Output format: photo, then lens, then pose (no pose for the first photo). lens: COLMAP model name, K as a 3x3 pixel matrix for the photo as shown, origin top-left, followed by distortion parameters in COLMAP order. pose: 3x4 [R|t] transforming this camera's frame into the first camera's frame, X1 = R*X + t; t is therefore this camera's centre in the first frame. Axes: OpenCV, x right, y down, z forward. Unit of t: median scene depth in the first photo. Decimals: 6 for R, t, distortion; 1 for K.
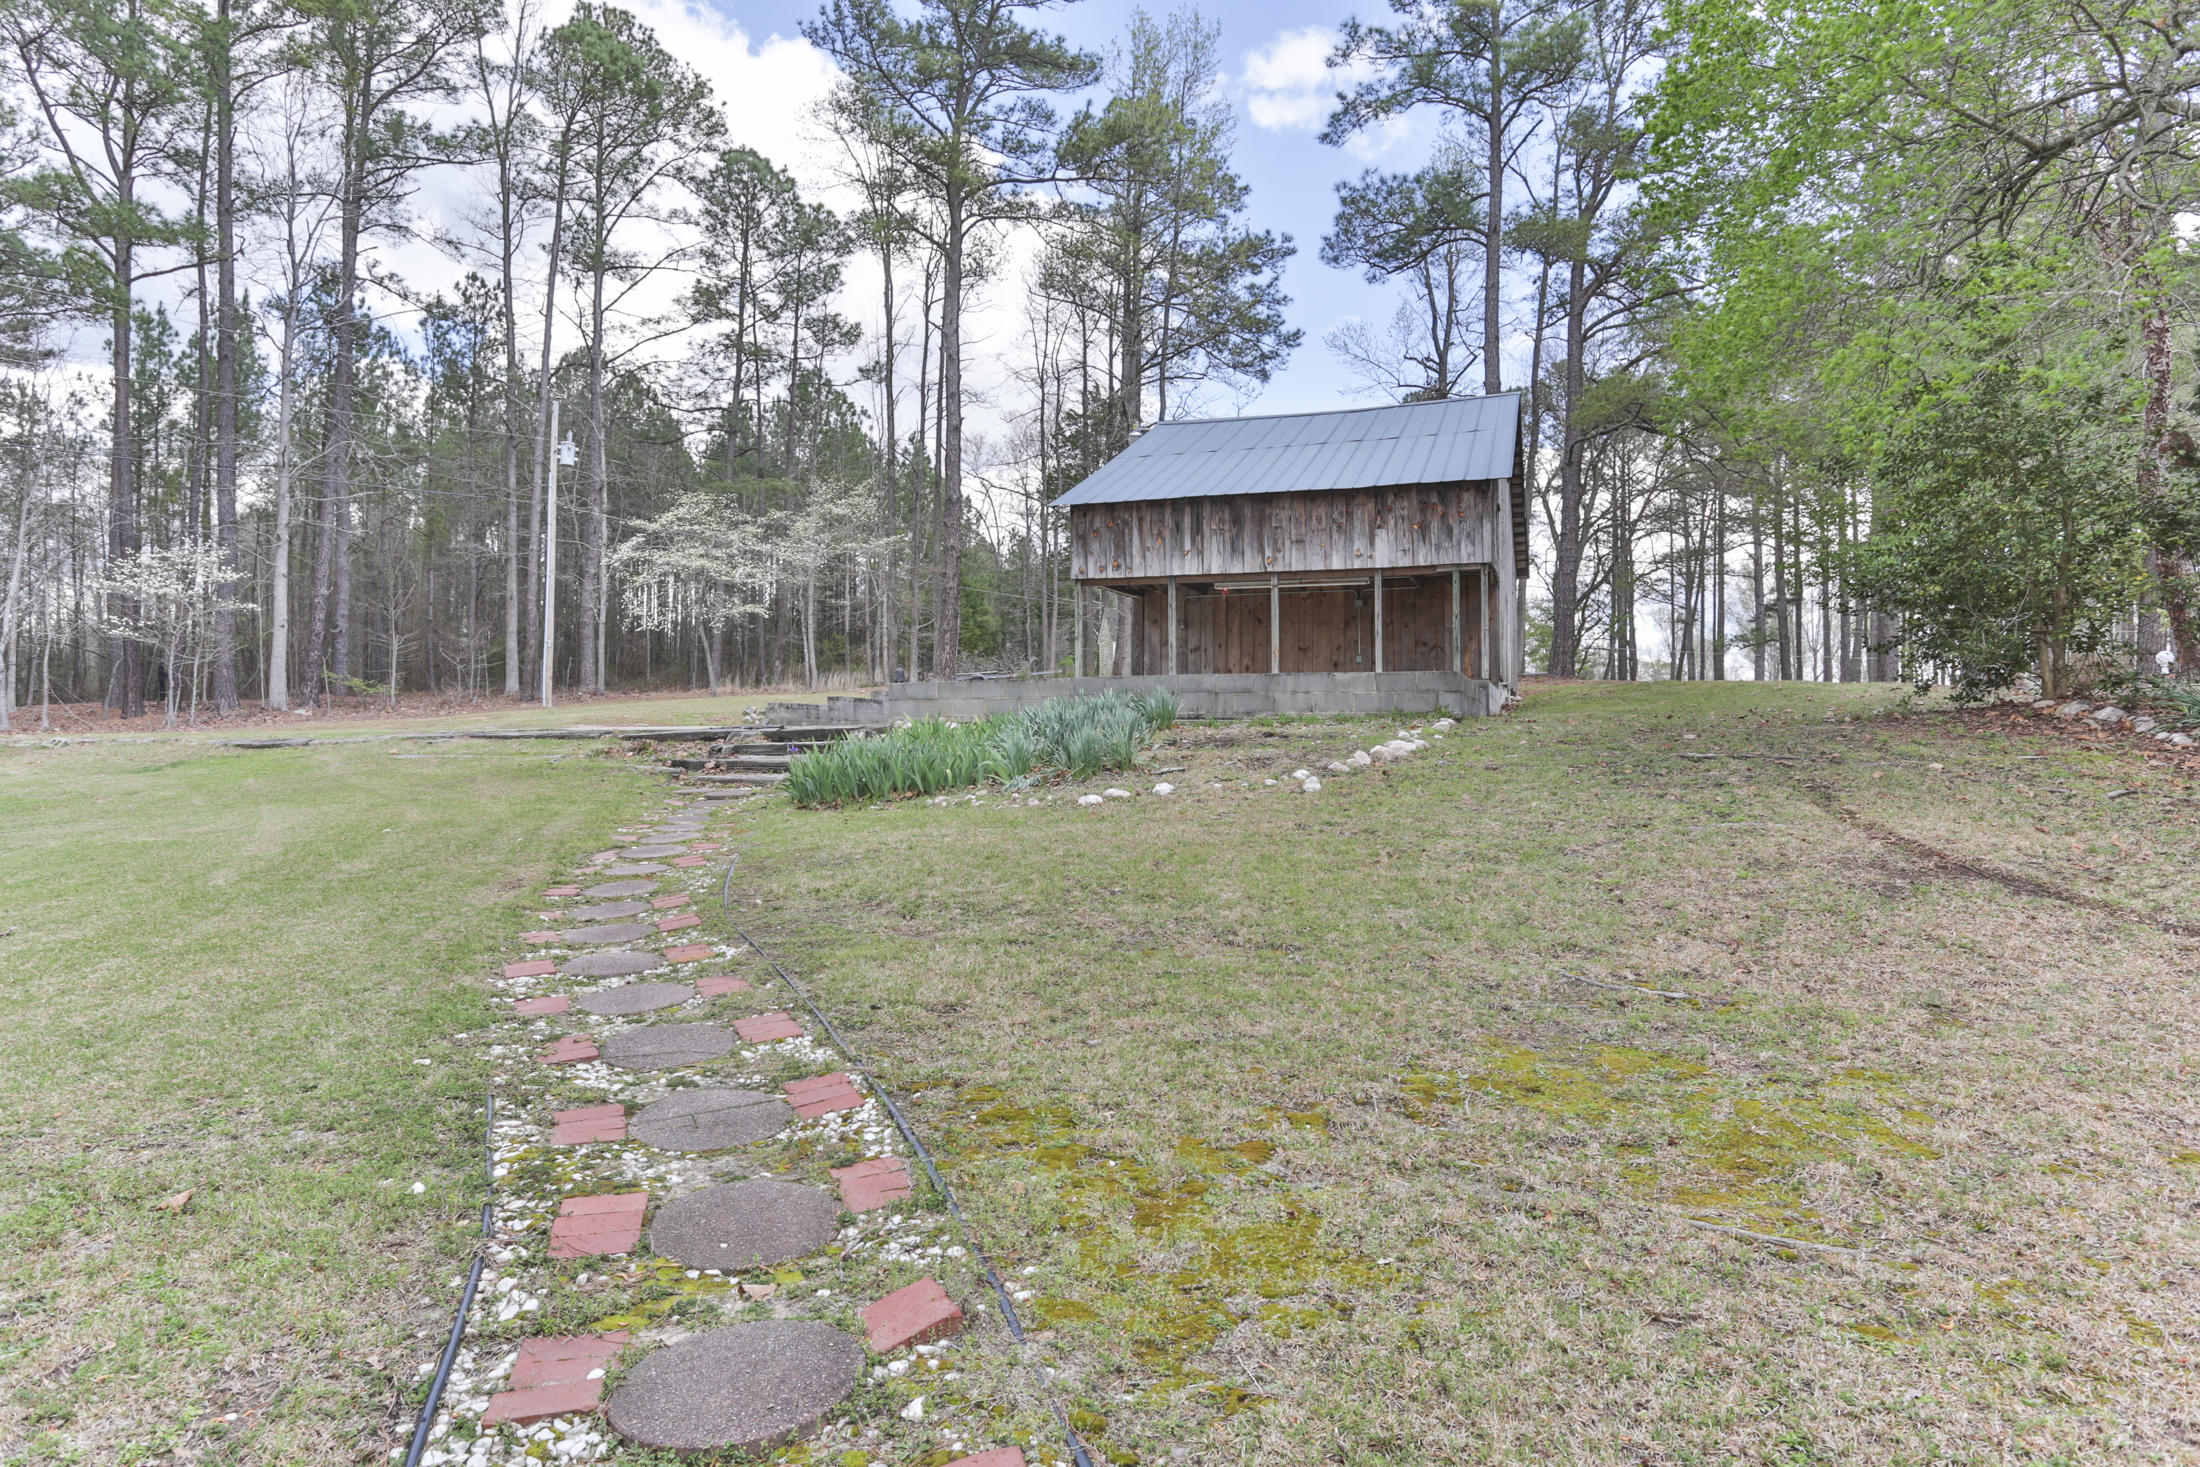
lens RADIAL K [[1337.3, 0, 1104.5], [0, 1337.3, 728.9], [0, 0, 1]] dist [-0.000937, -0.000019]
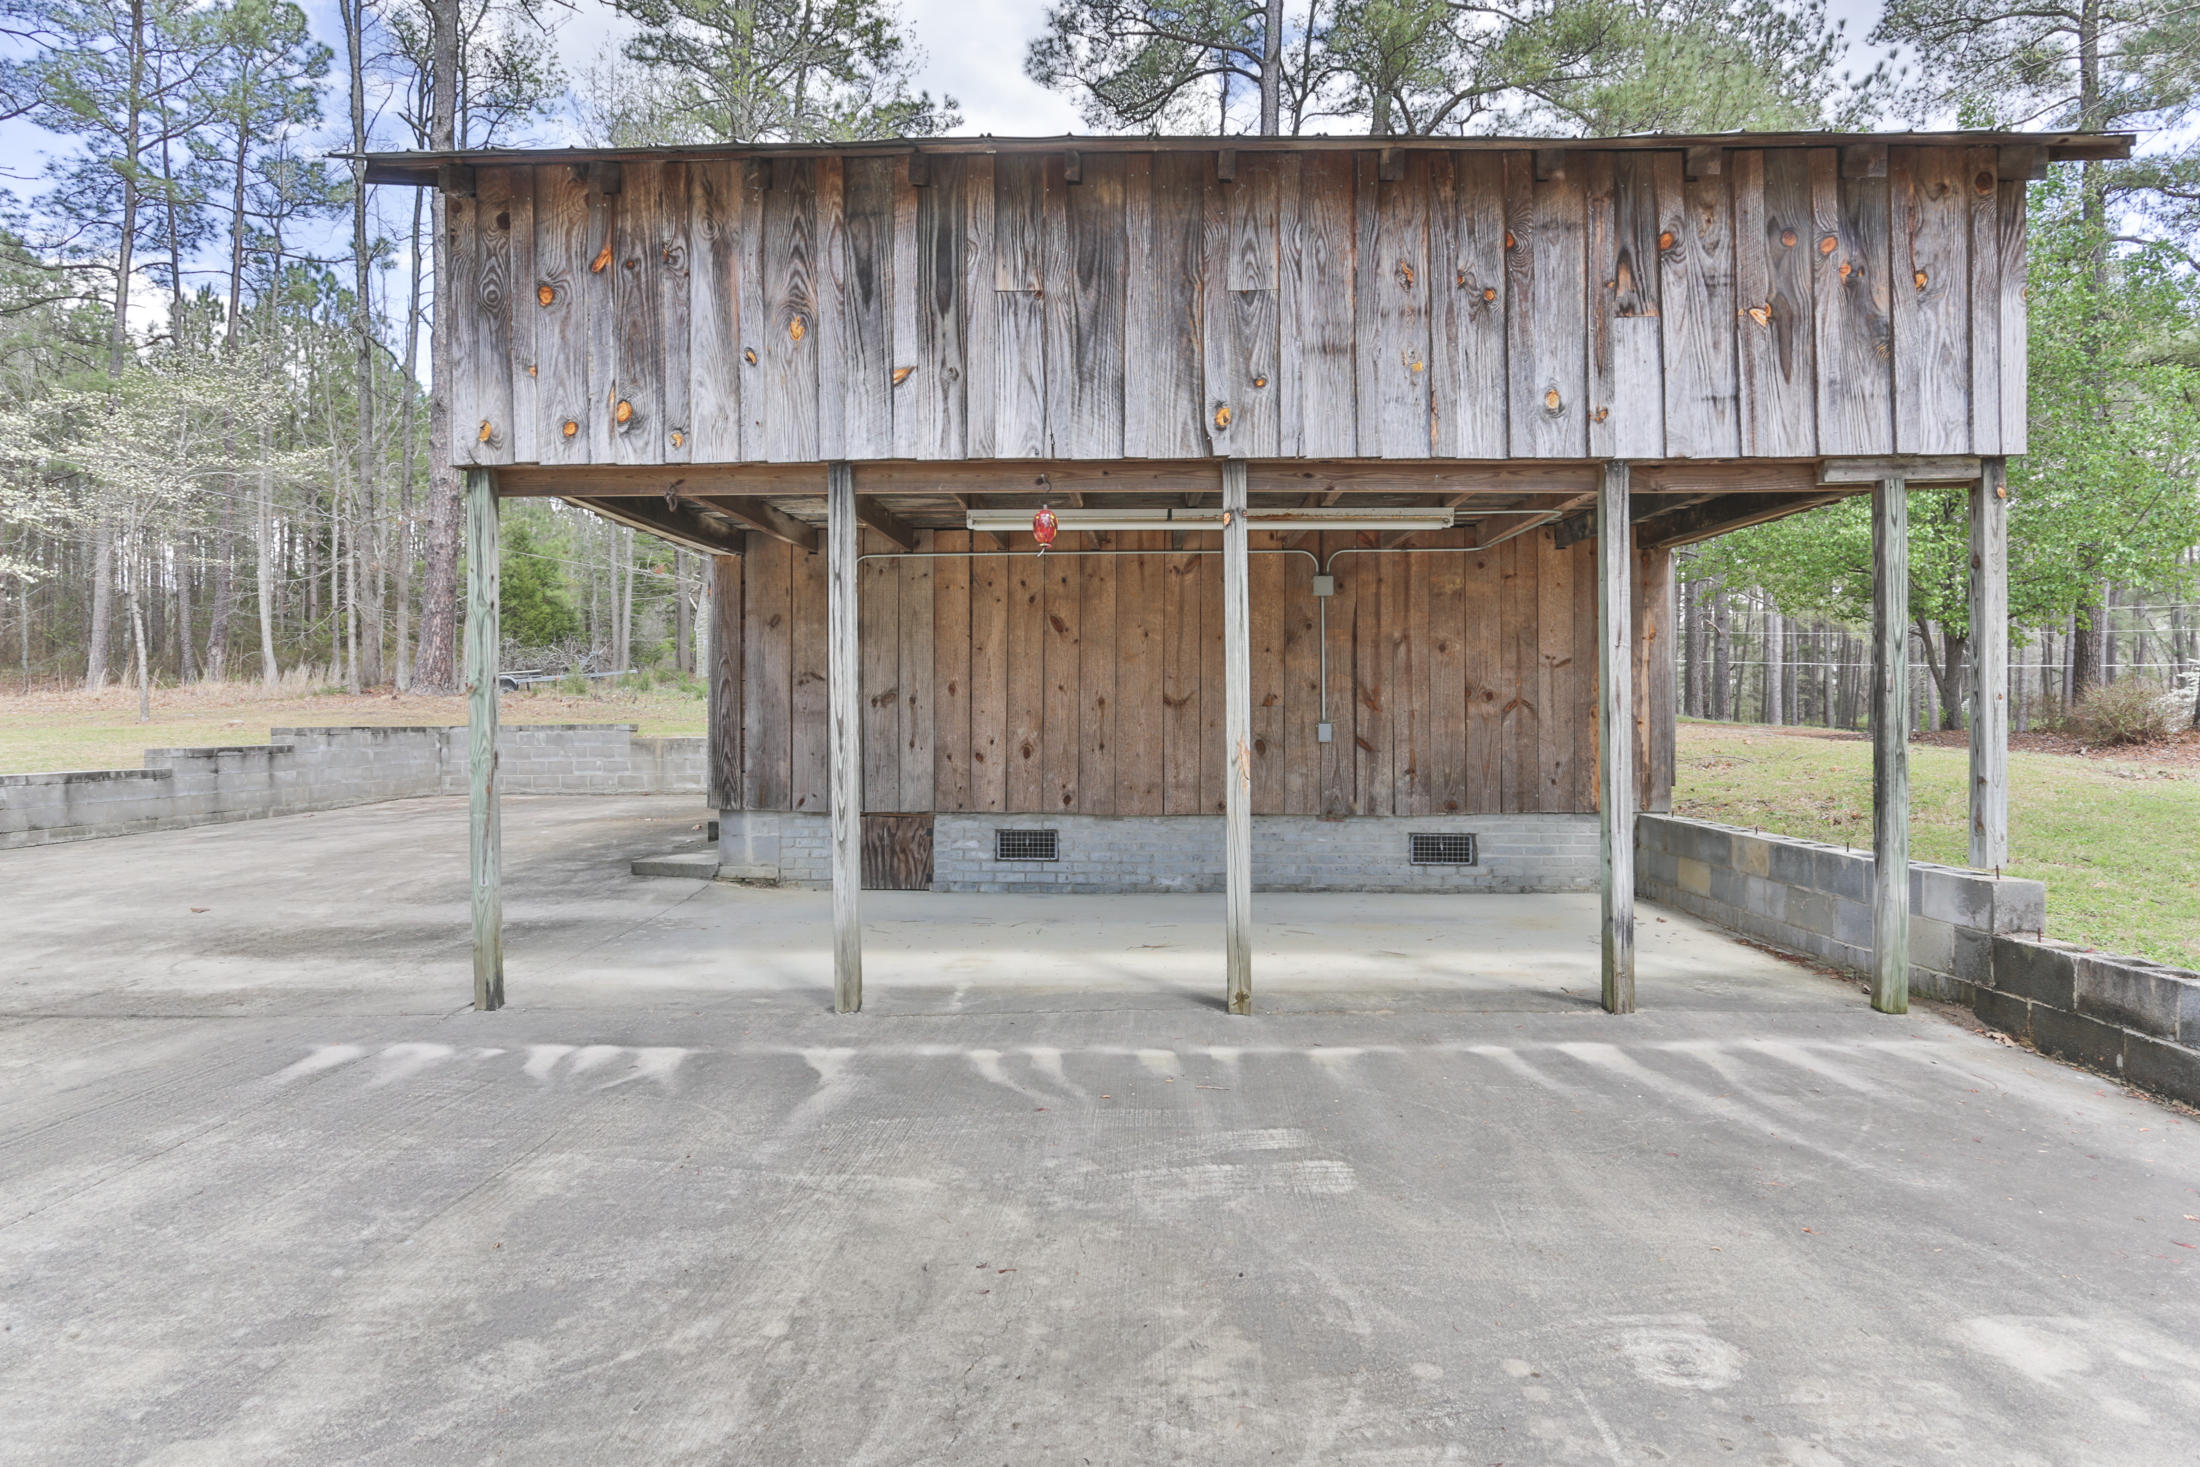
lens RADIAL K [[1221.6, 0, 1093.5], [0, 1221.6, 722.4], [0, 0, 1]] dist [-0.044846, 0.000907]
pose [[0.956707, -0.007610, 0.290953, 0.027049], [0.002007, 0.999807, 0.019549, -0.067244], [-0.291045, -0.018119, 0.956538, 0.749461]]
